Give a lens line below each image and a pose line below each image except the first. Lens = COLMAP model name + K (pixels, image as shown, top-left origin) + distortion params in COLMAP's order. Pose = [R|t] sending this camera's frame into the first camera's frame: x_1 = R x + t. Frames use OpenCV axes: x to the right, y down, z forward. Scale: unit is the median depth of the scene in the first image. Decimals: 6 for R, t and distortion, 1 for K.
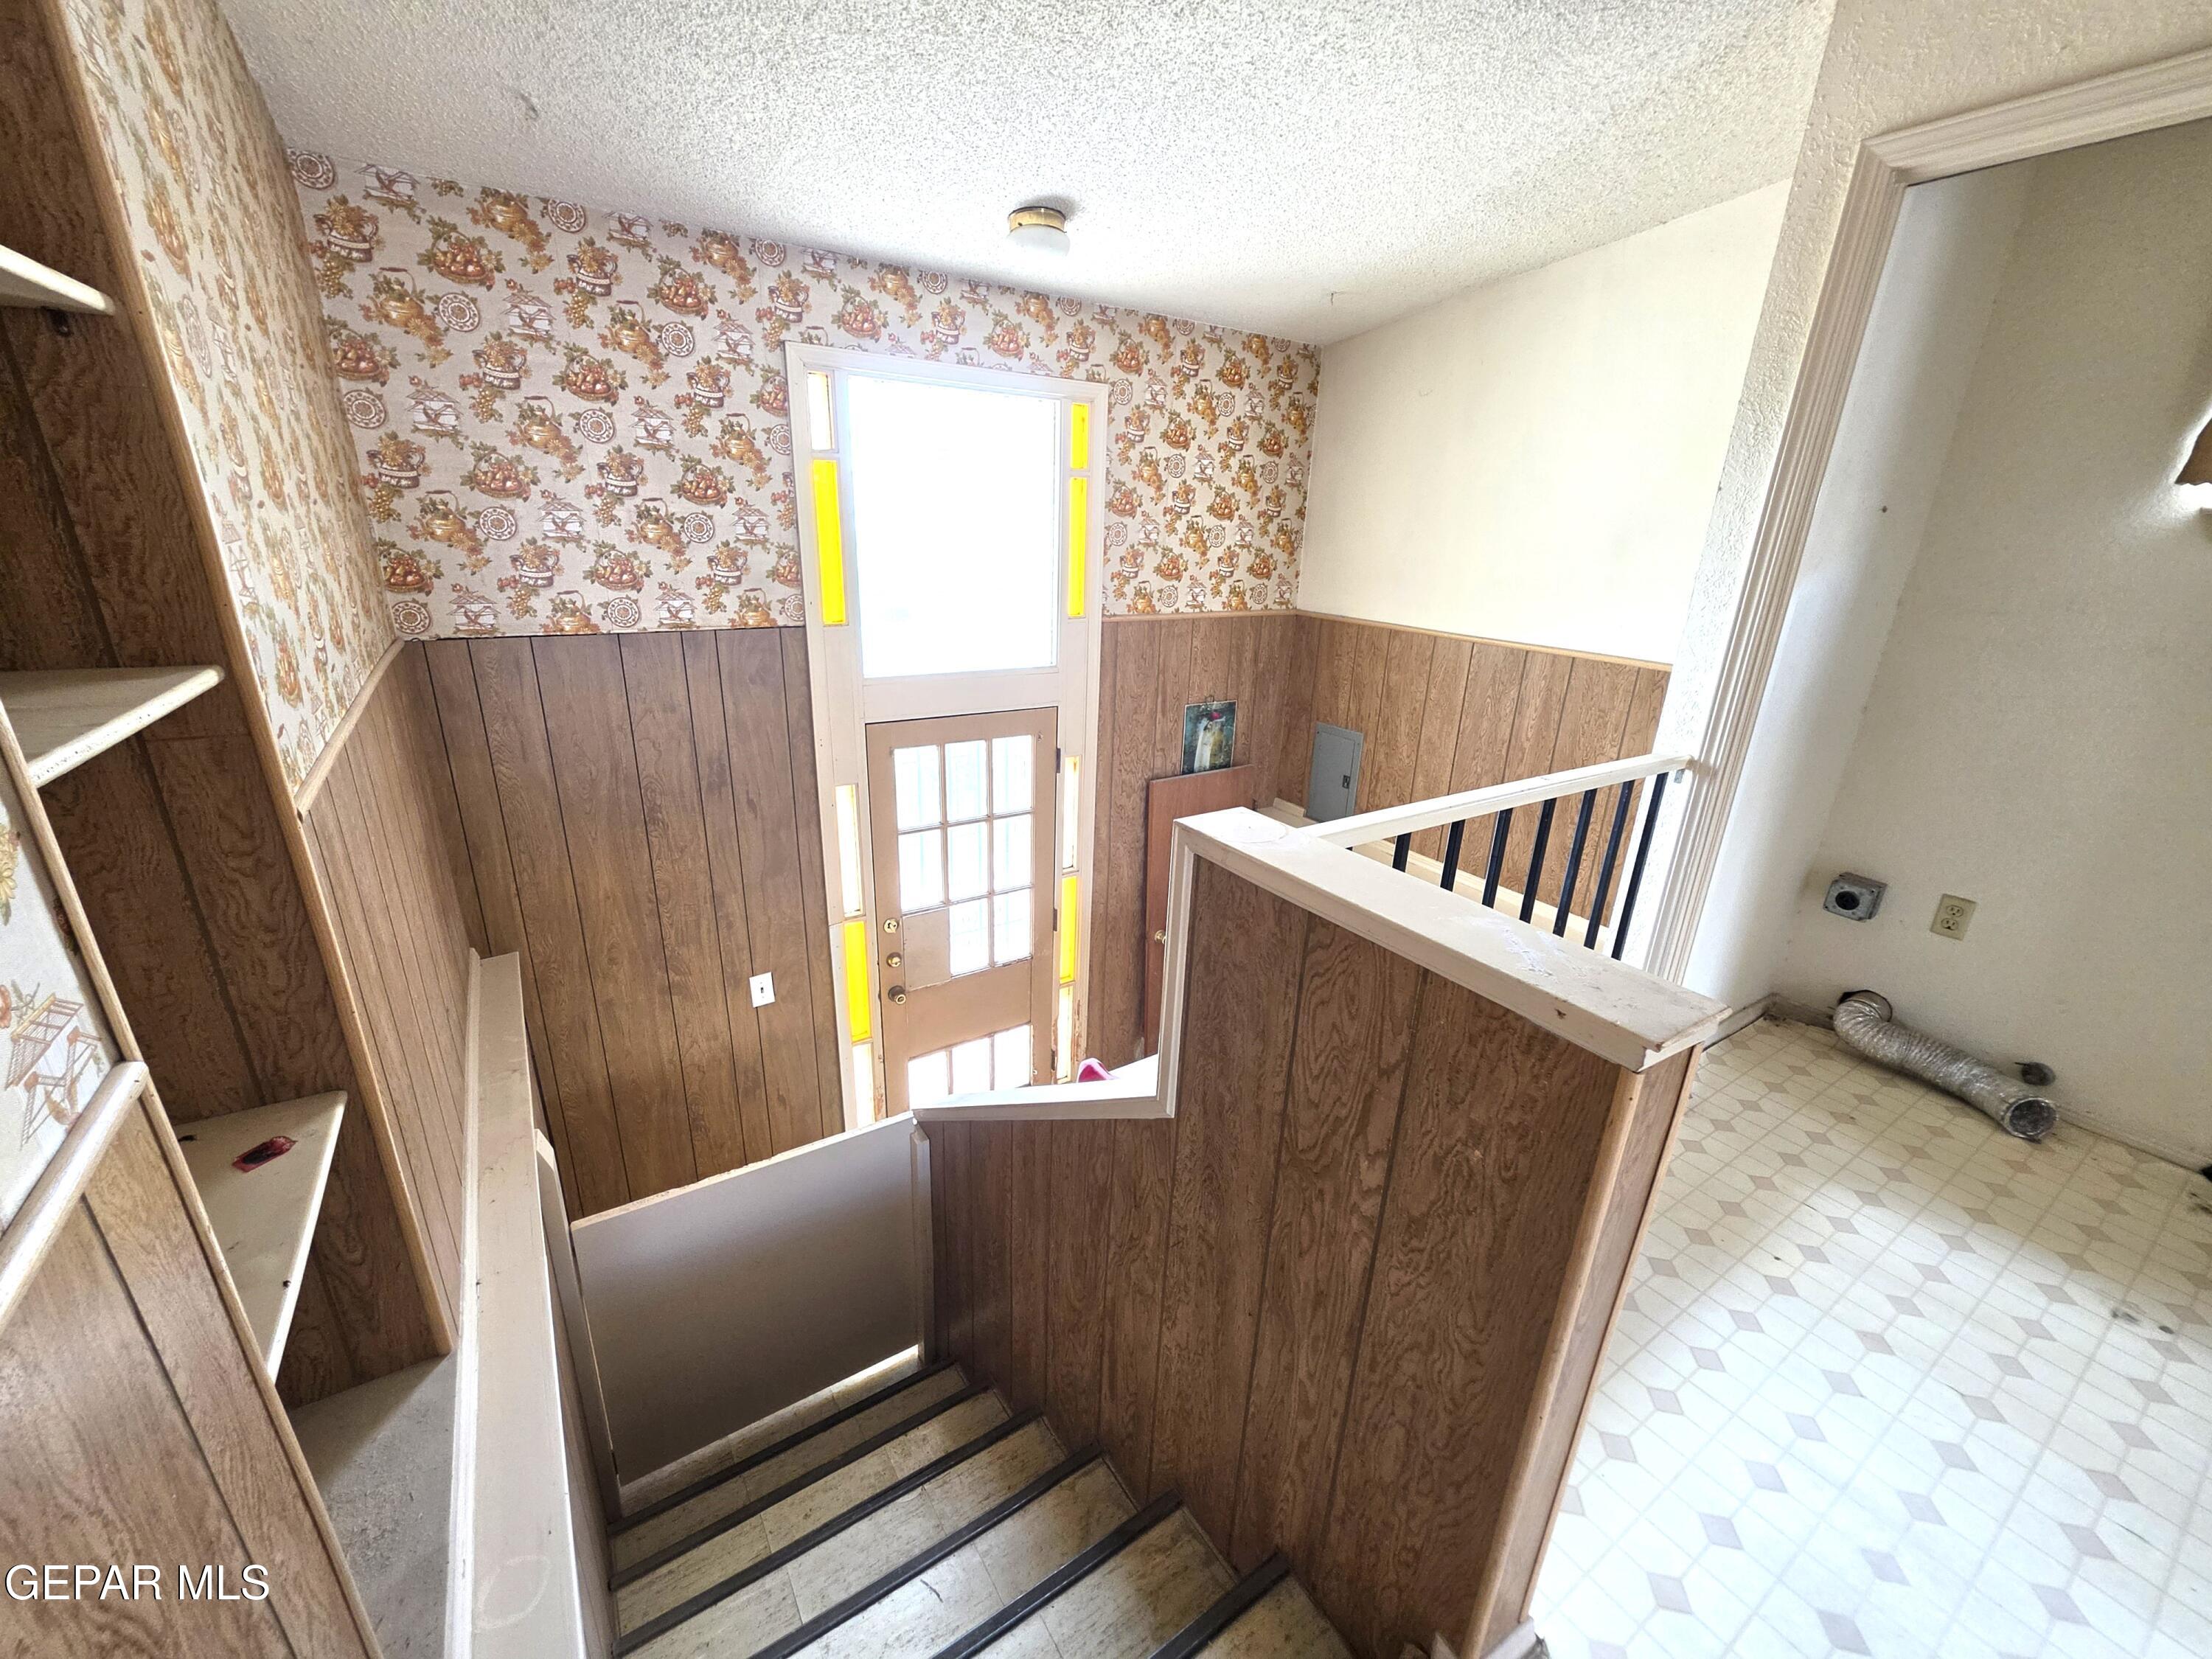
lens RADIAL K [[890.7, 0, 1106.7], [0, 890.7, 838.3], [0, 0, 1]] dist [-0.009255, 0.001233]
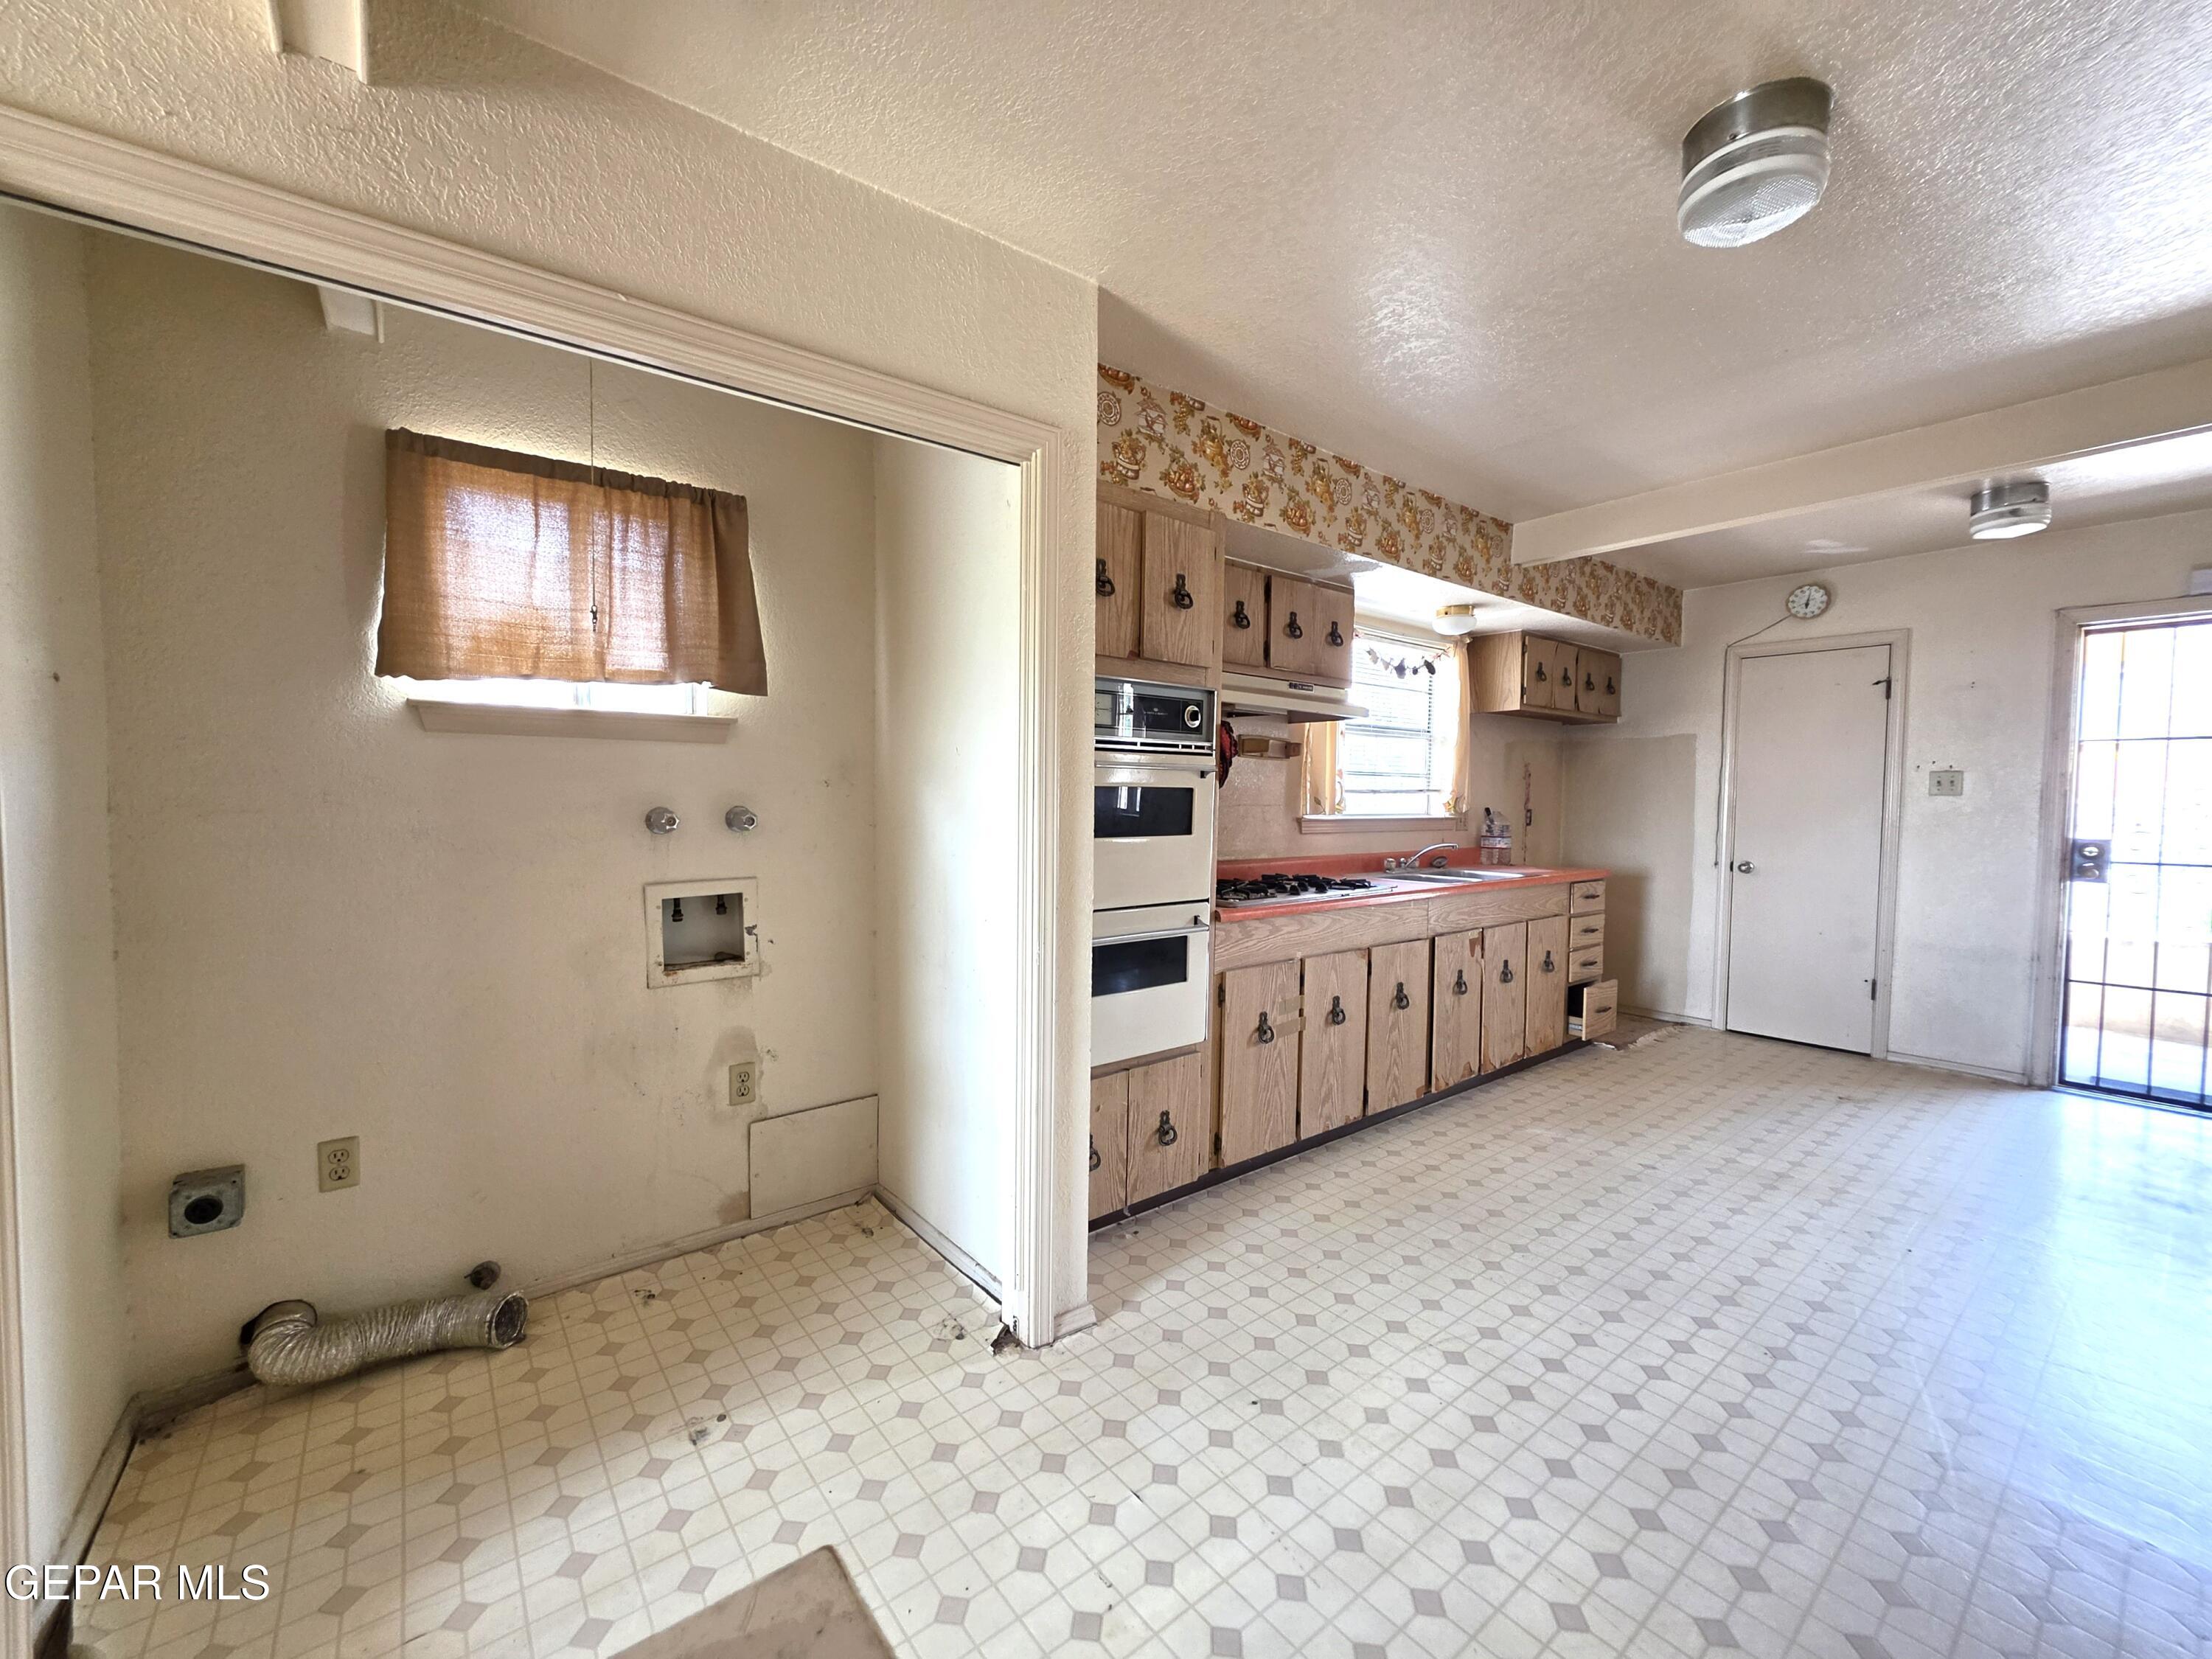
lens RADIAL K [[890.7, 0, 1110.0], [0, 890.7, 831.1], [0, 0, 1]] dist [-0.009255, 0.001233]
pose [[-0.082080, -0.073421, 0.993918, 0.096832], [0.330855, 0.938717, 0.096666, -0.043713], [-0.940105, 0.336777, -0.052758, 0.255452]]
